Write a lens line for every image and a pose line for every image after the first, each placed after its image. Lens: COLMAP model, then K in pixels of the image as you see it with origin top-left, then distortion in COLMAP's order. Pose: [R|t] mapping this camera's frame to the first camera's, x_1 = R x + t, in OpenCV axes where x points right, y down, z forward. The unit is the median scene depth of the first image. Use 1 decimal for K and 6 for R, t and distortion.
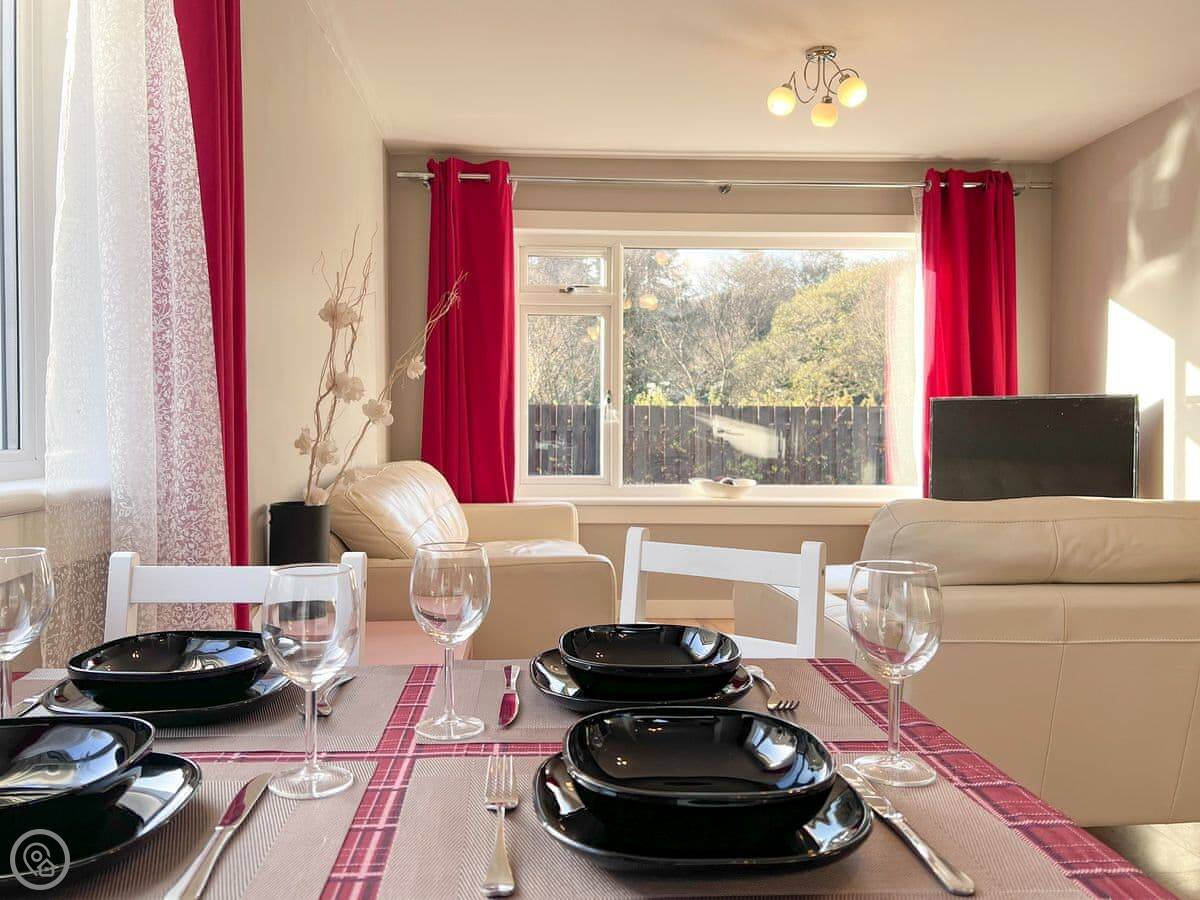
lens RADIAL K [[1171.4, 0, 599.2], [0, 1171.4, 453.9], [0, 0, 1]] dist [0.002405, -0.191515]
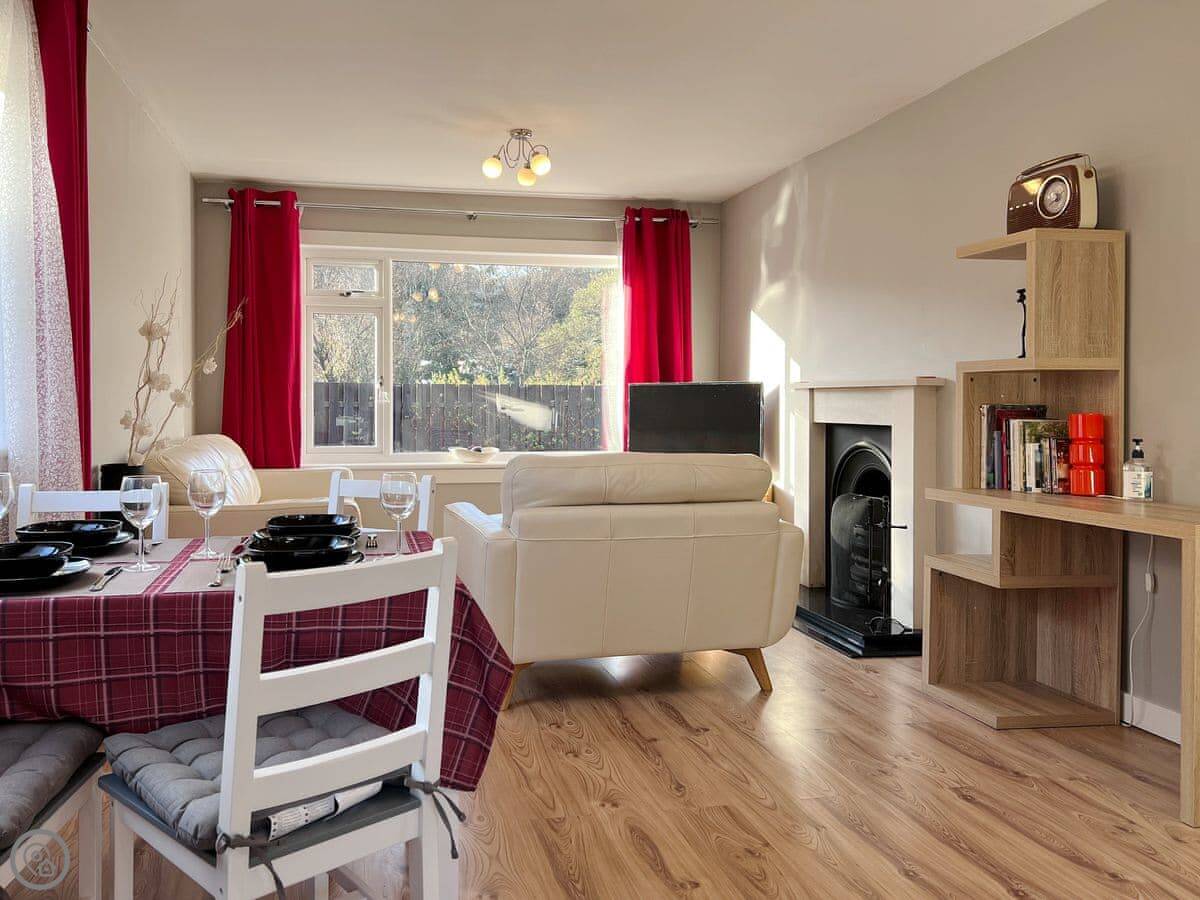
lens RADIAL K [[1107.6, 0, 599.8], [0, 1107.6, 405.4], [0, 0, 1]] dist [-0.056340, -0.004949]
pose [[0.985722, -0.003233, 0.168351, 0.045408], [0.006647, 0.999783, -0.019720, 0.000896], [-0.168251, 0.020557, 0.985530, -0.206826]]
